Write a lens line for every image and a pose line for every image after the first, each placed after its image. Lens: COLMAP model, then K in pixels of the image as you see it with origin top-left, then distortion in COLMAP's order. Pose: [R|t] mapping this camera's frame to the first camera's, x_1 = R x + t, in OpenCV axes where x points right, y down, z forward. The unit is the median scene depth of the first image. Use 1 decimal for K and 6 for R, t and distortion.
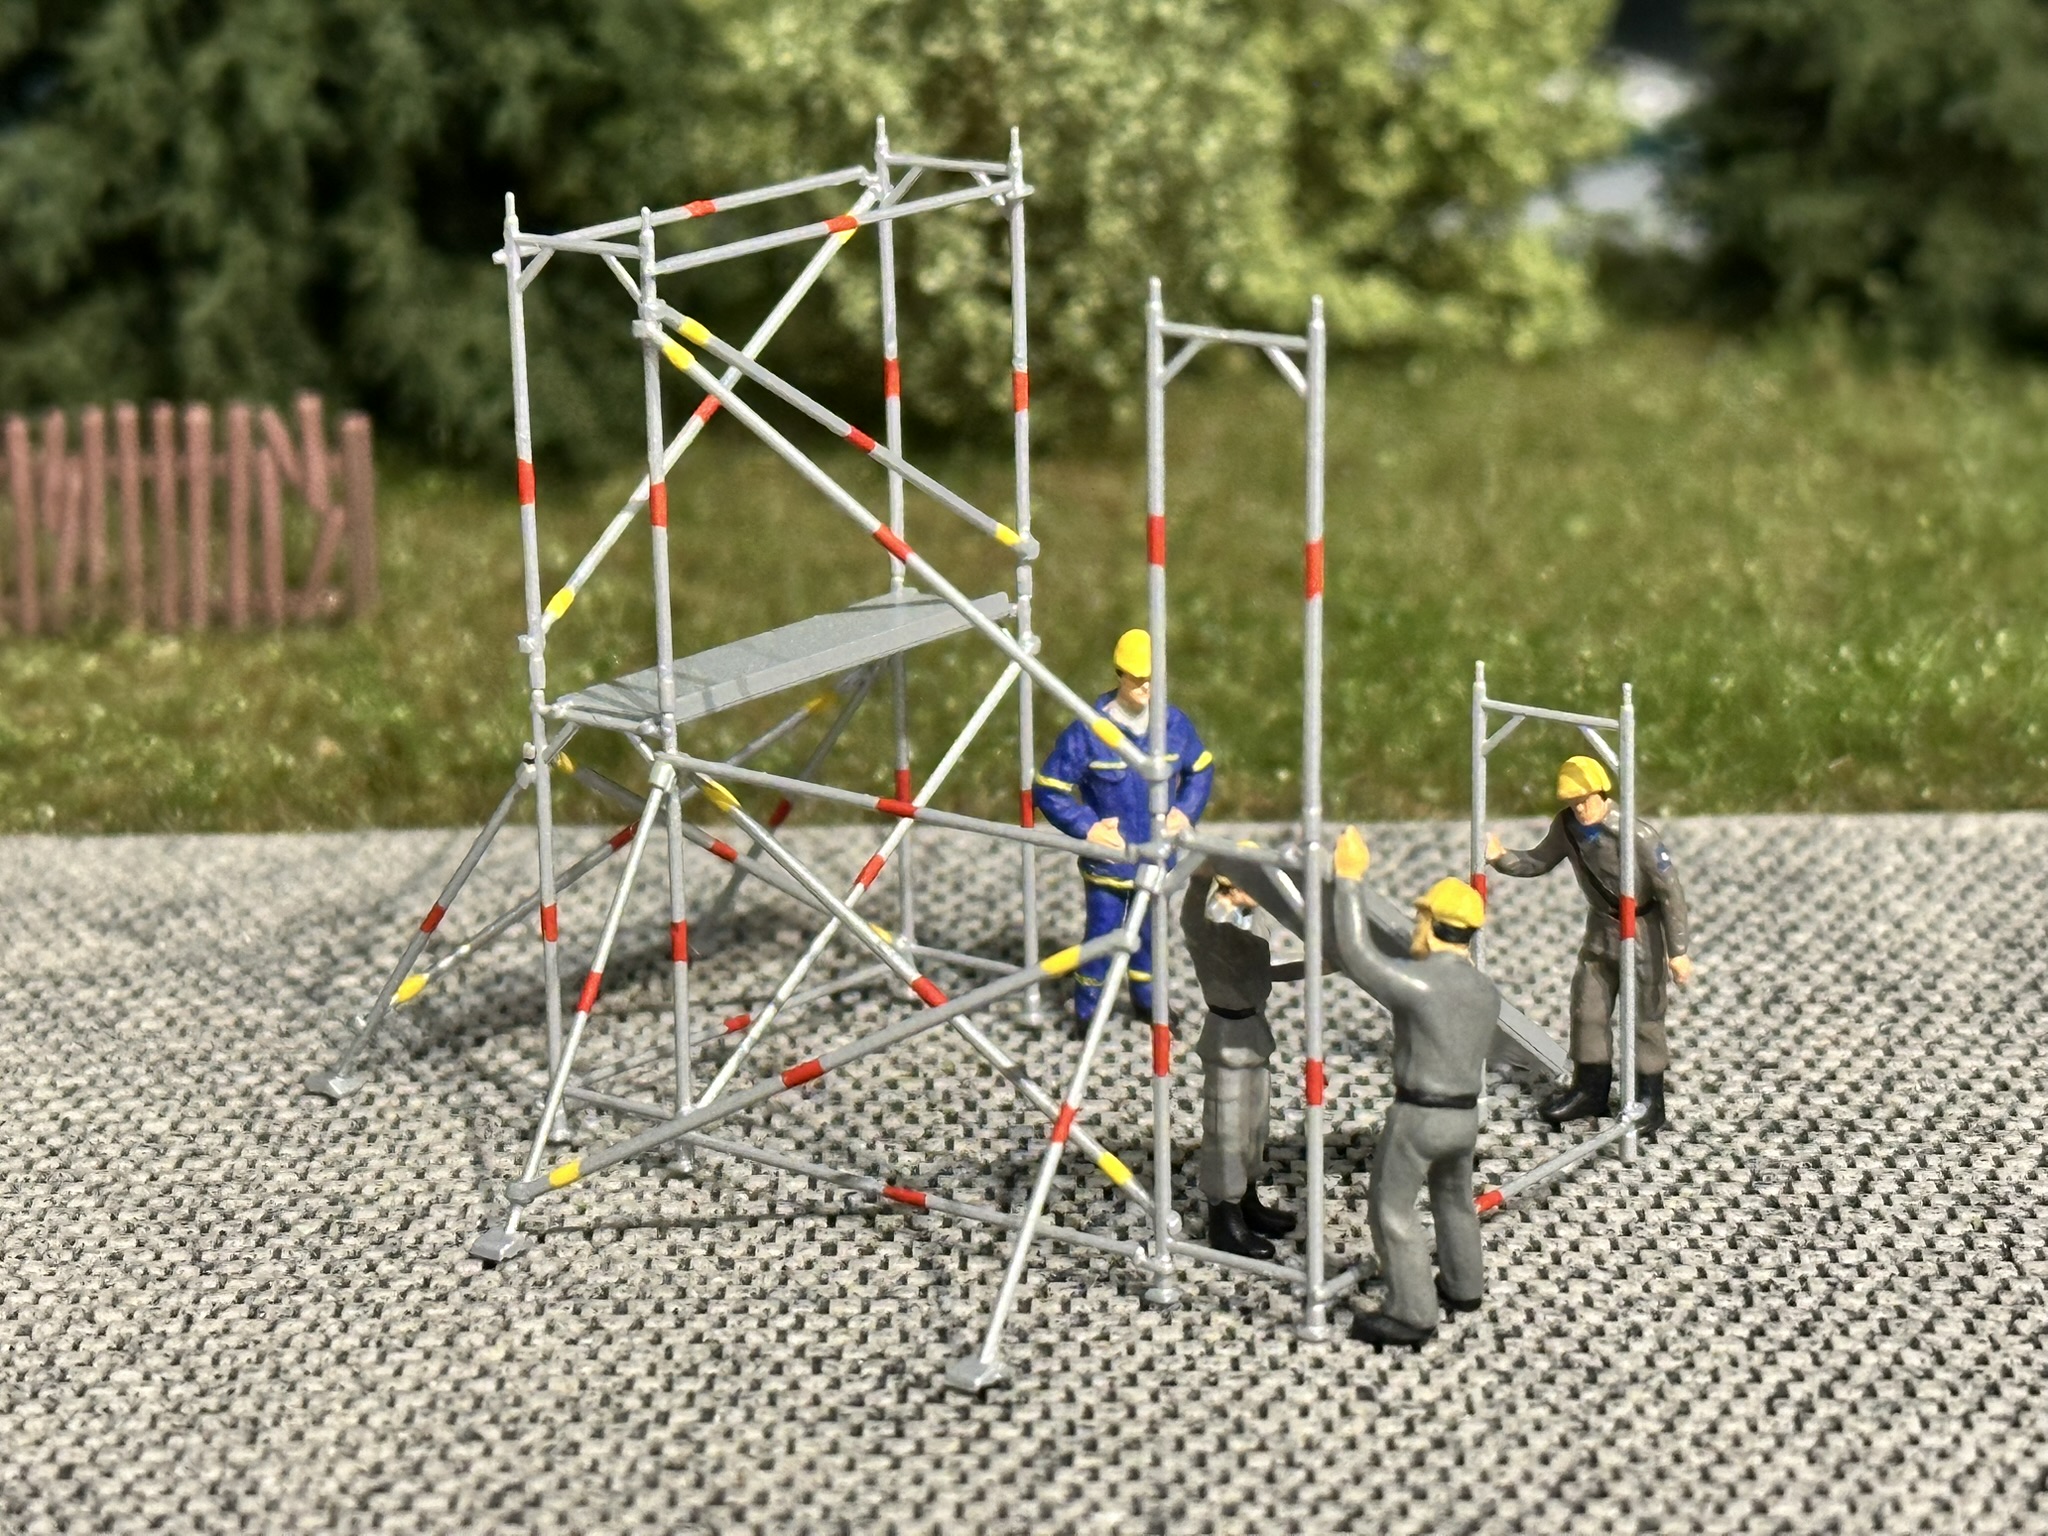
lens RADIAL K [[5499.4, 0, 1028.0], [0, 5499.4, 770.2], [0, 0, 1]] dist [0.158278, 0.000000]
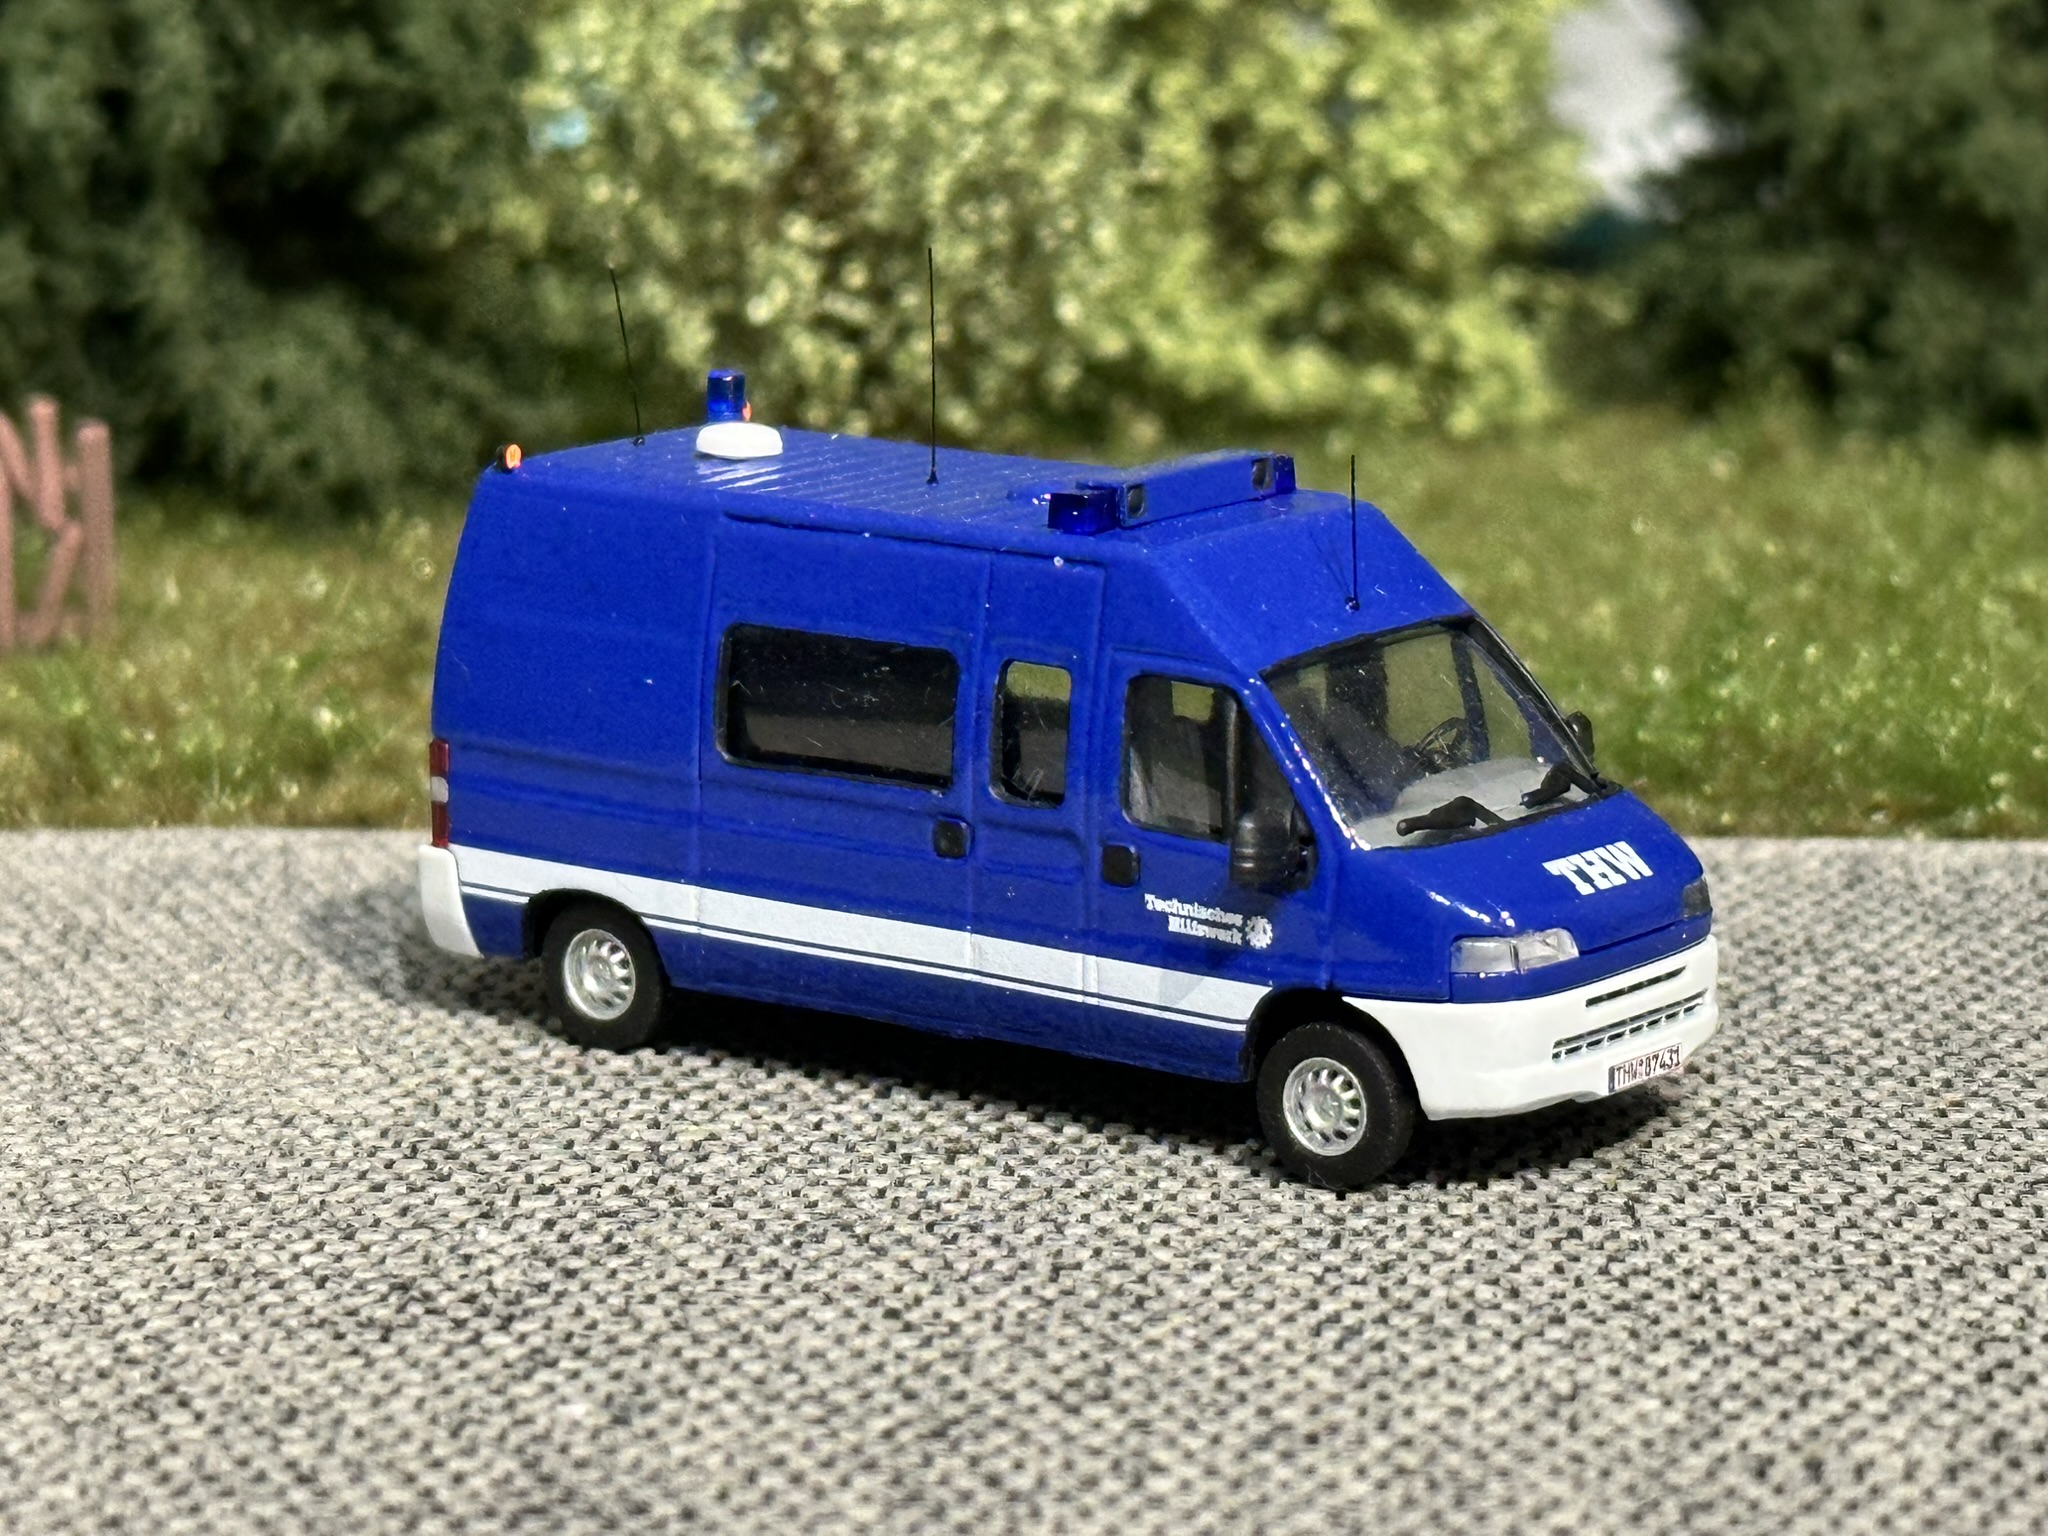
lens RADIAL K [[6413.9, 0, 1117.2], [0, 6413.9, 764.8], [0, 0, 1]] dist [0.161135, 0.000000]
pose [[0.998898, 0.014535, -0.044623, 0.122648], [-0.017492, 0.997627, -0.066591, 0.076750], [0.043549, 0.067298, 0.996782, -0.079645]]
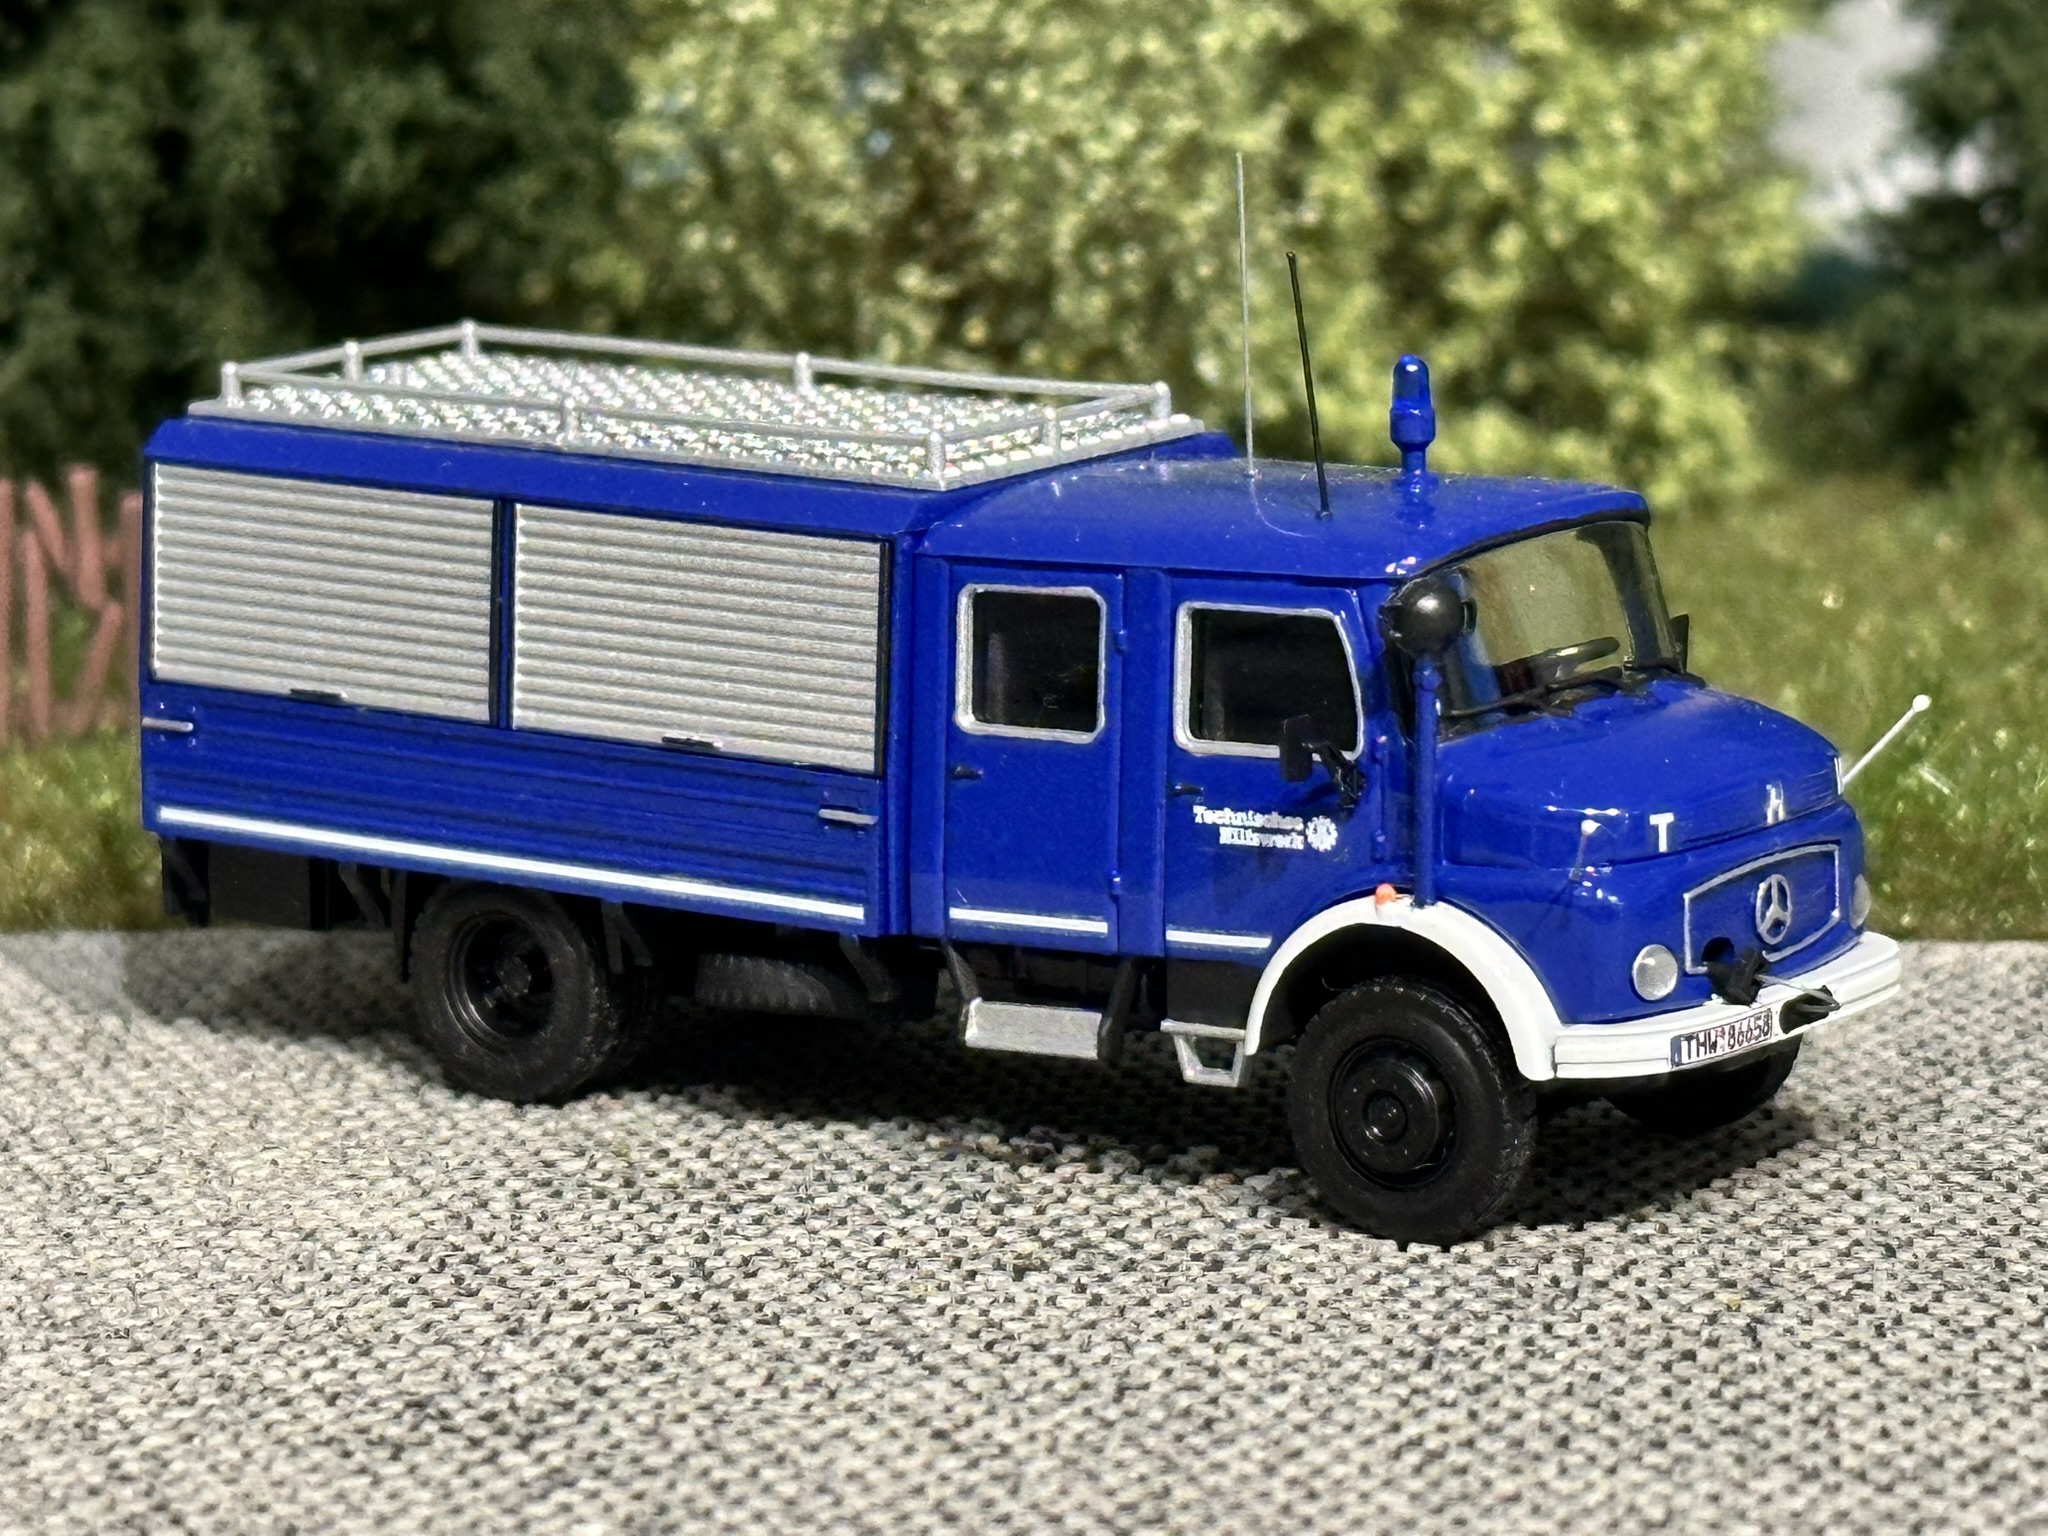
lens RADIAL K [[7434.3, 0, 1017.8], [0, 7434.3, 767.1], [0, 0, 1]] dist [0.156643, 0.000000]
pose [[0.995119, 0.013472, -0.097754, 0.156124], [-0.021921, 0.996064, -0.085882, 0.090765], [0.096212, 0.087606, 0.991498, -0.145957]]
